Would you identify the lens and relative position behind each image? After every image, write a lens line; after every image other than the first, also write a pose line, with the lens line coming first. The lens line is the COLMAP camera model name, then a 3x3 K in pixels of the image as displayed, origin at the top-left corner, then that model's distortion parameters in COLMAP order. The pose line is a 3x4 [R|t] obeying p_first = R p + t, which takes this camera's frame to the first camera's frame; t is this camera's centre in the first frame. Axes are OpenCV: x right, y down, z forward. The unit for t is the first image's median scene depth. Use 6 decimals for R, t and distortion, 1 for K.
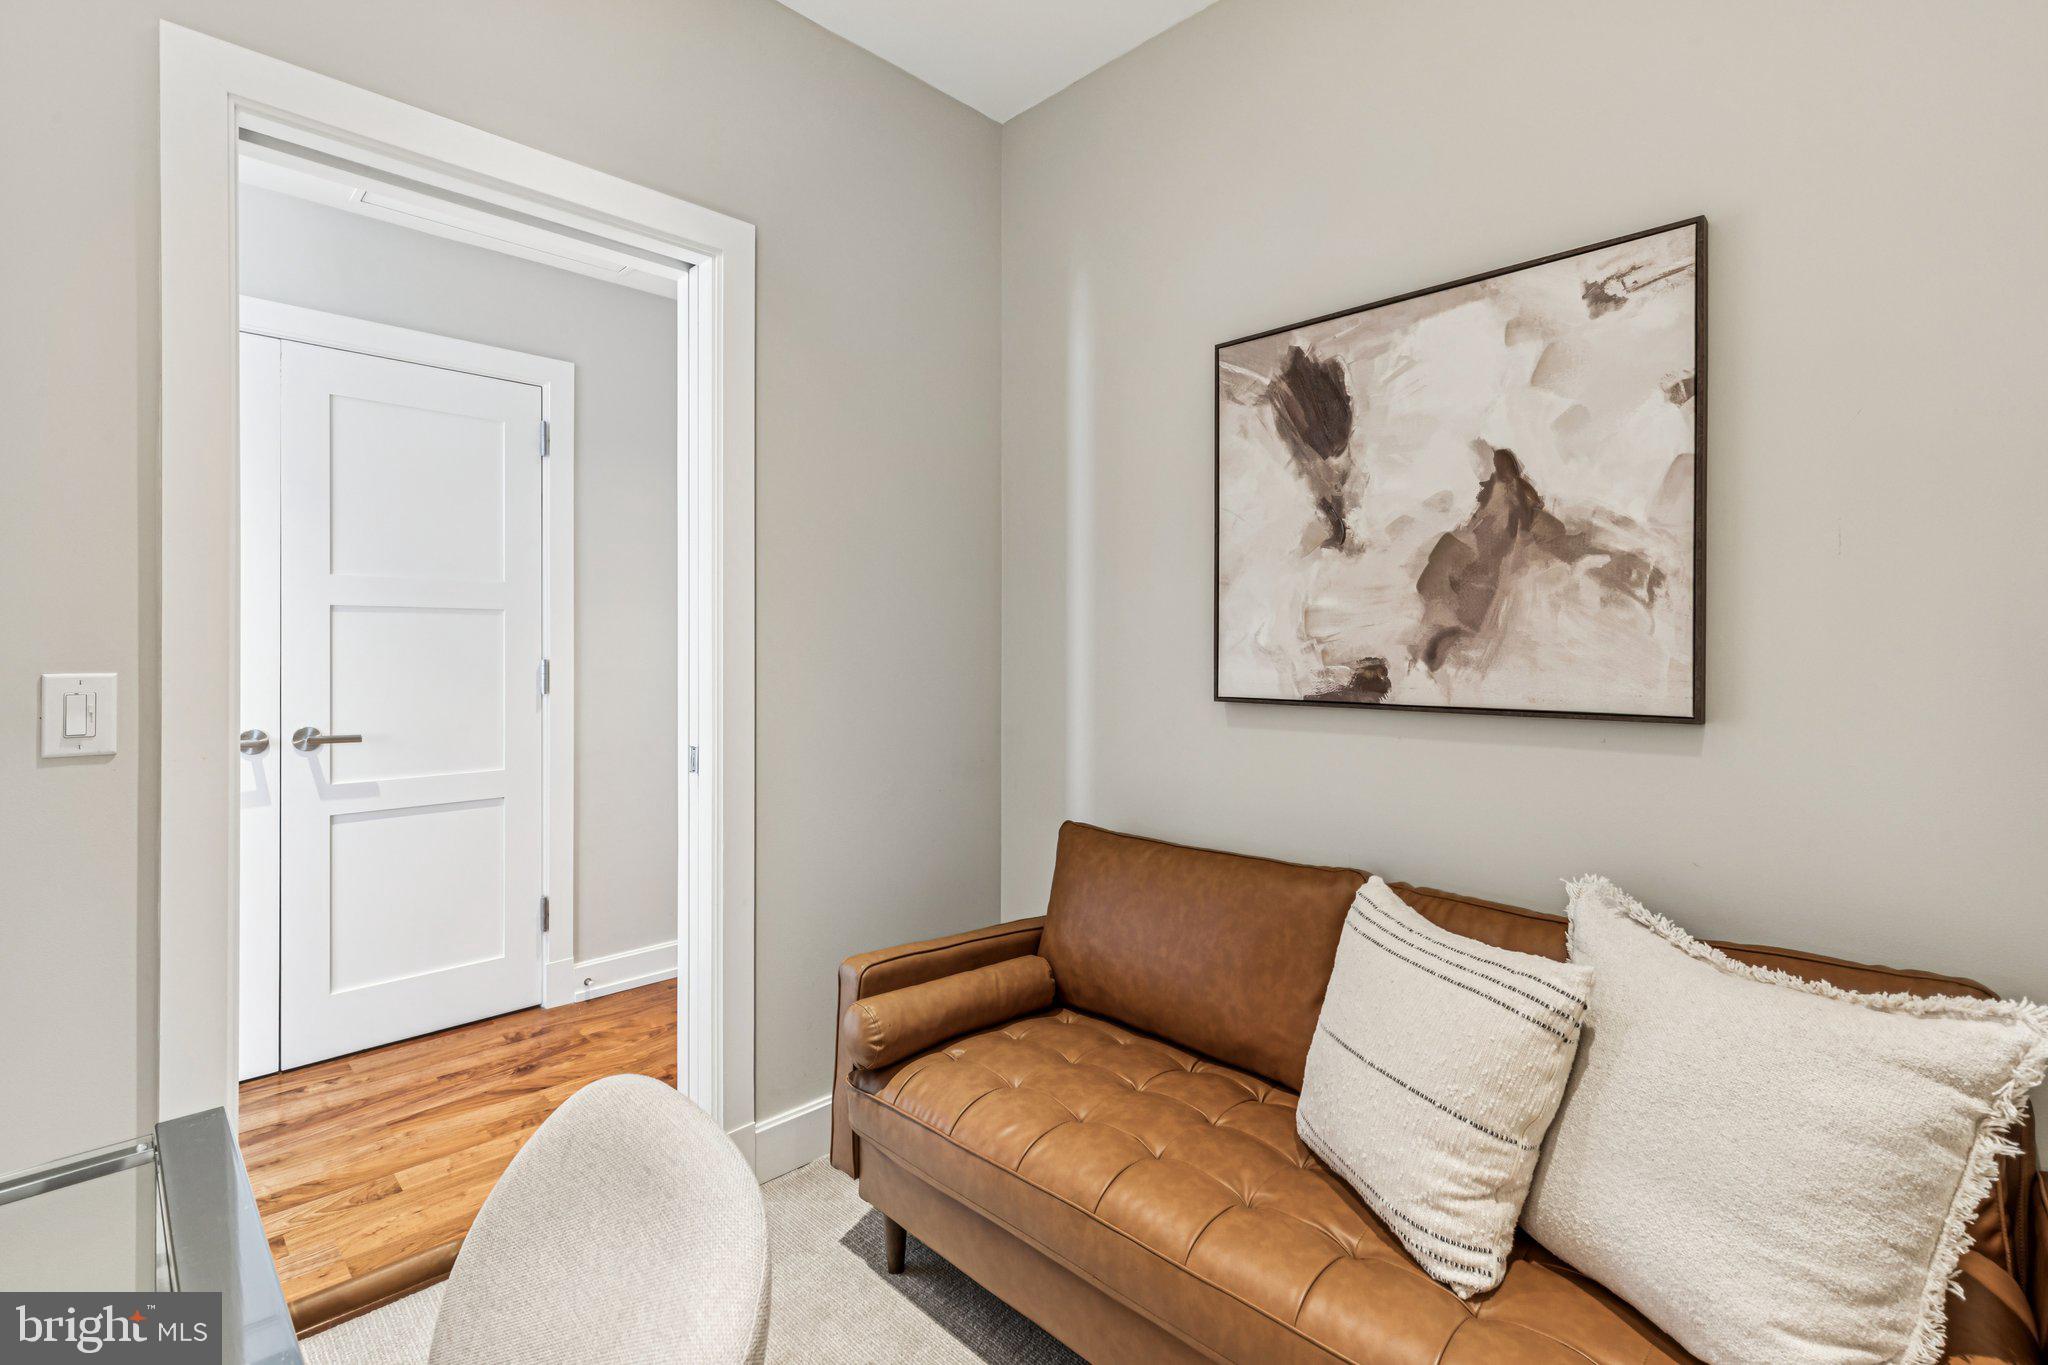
lens RADIAL K [[939.1, 0, 1027.7], [0, 939.1, 643.4], [0, 0, 1]] dist [0.007526, -0.000348]
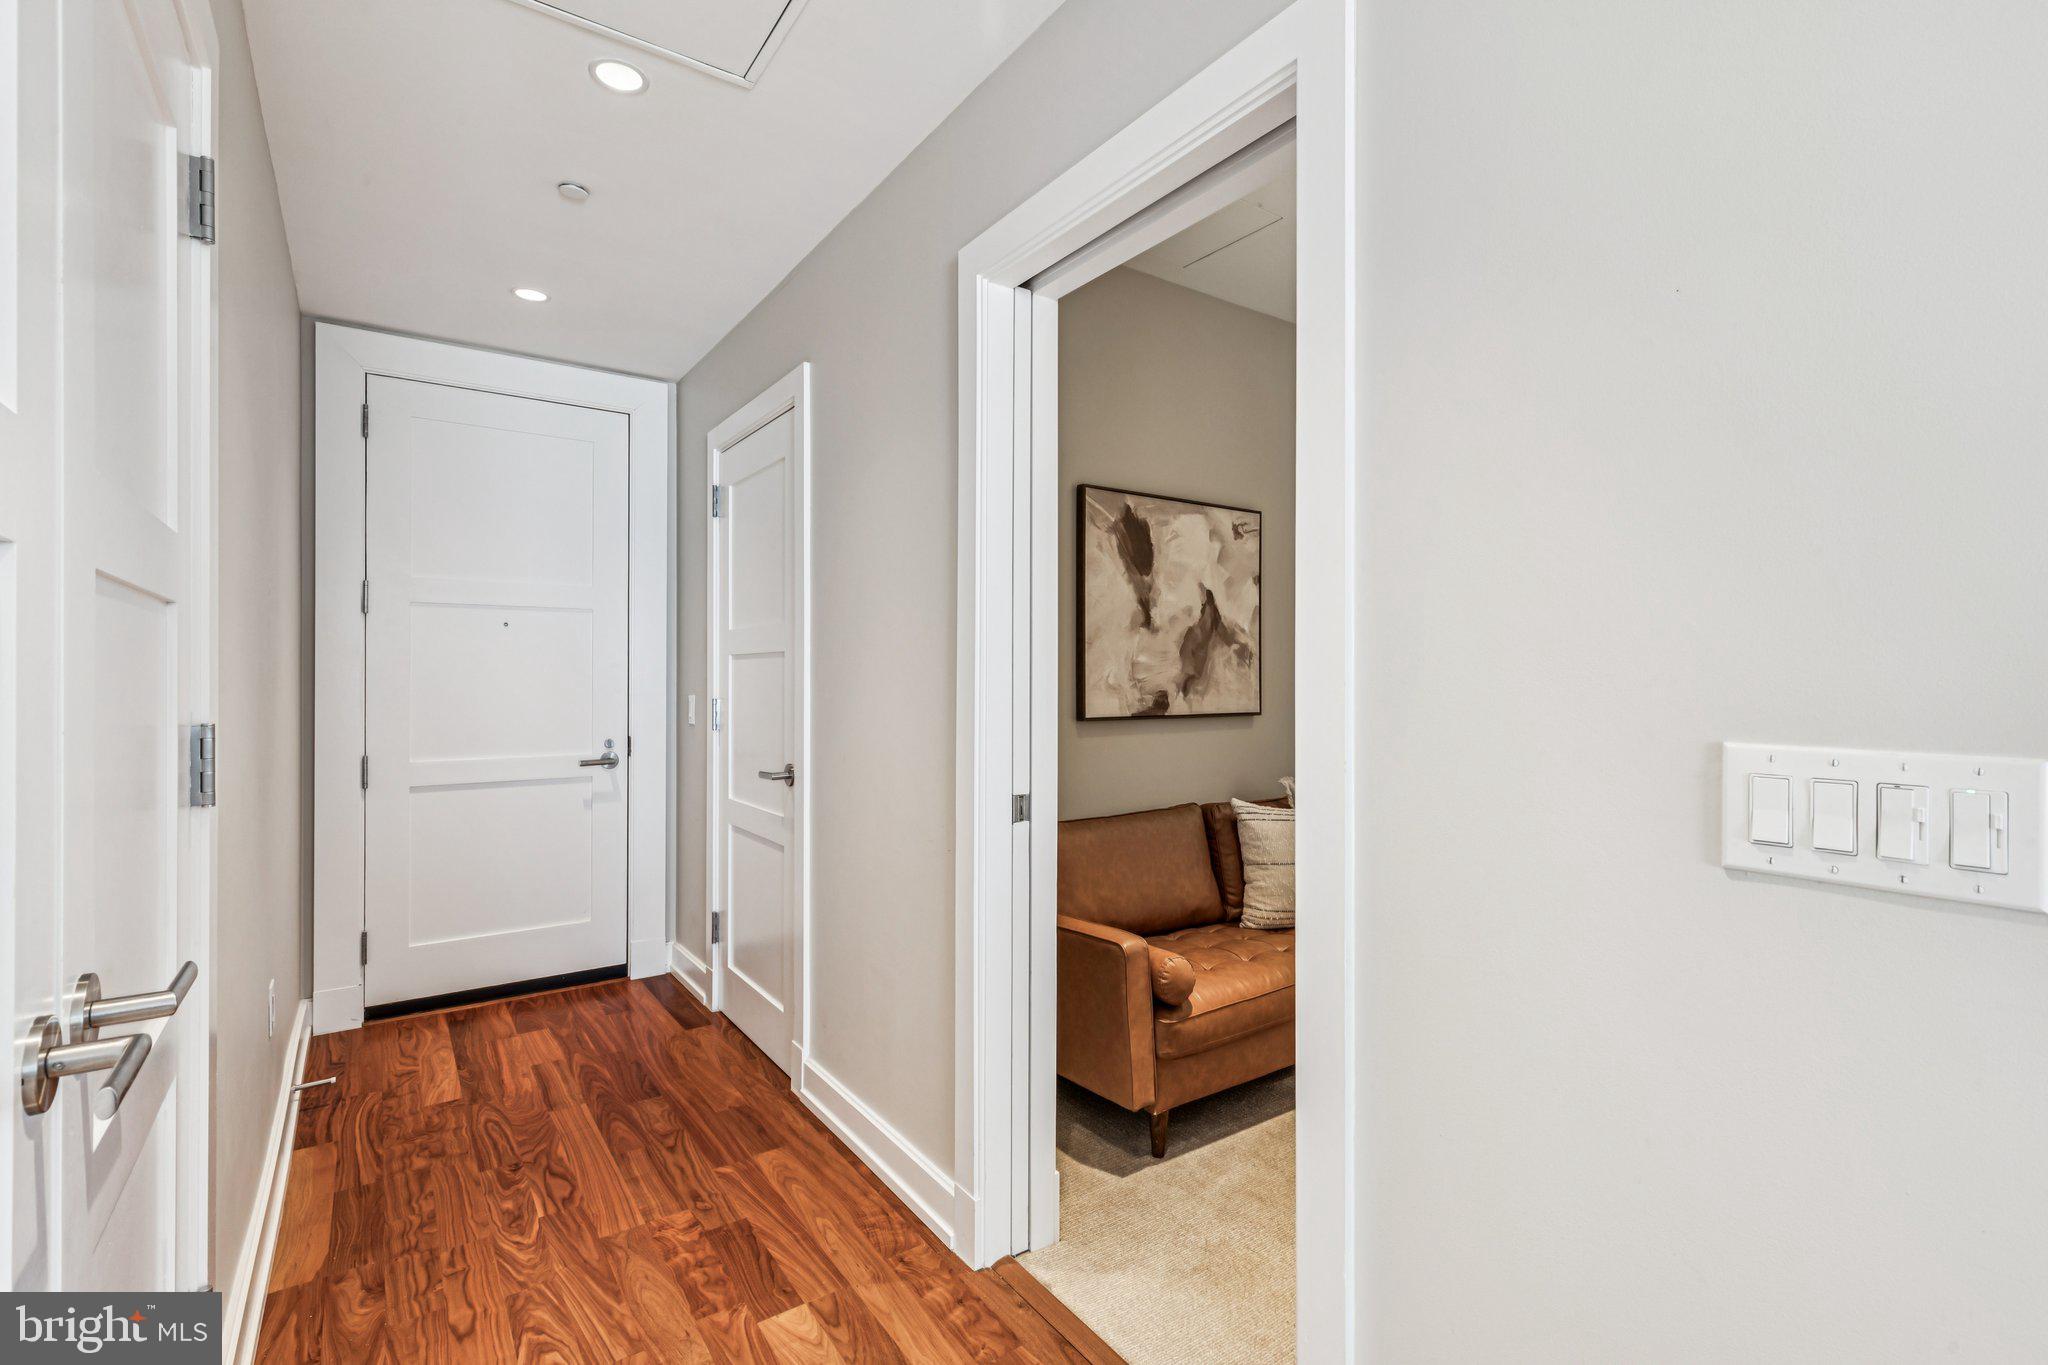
lens RADIAL K [[926.9, 0, 1021.2], [0, 926.9, 676.4], [0, 0, 1]] dist [0.001797, 0.000261]
pose [[0.173157, 0.001669, 0.984893, -1.505284], [-0.003654, 0.999993, -0.001052, -0.009669], [-0.984887, -0.003417, 0.173162, 0.994378]]
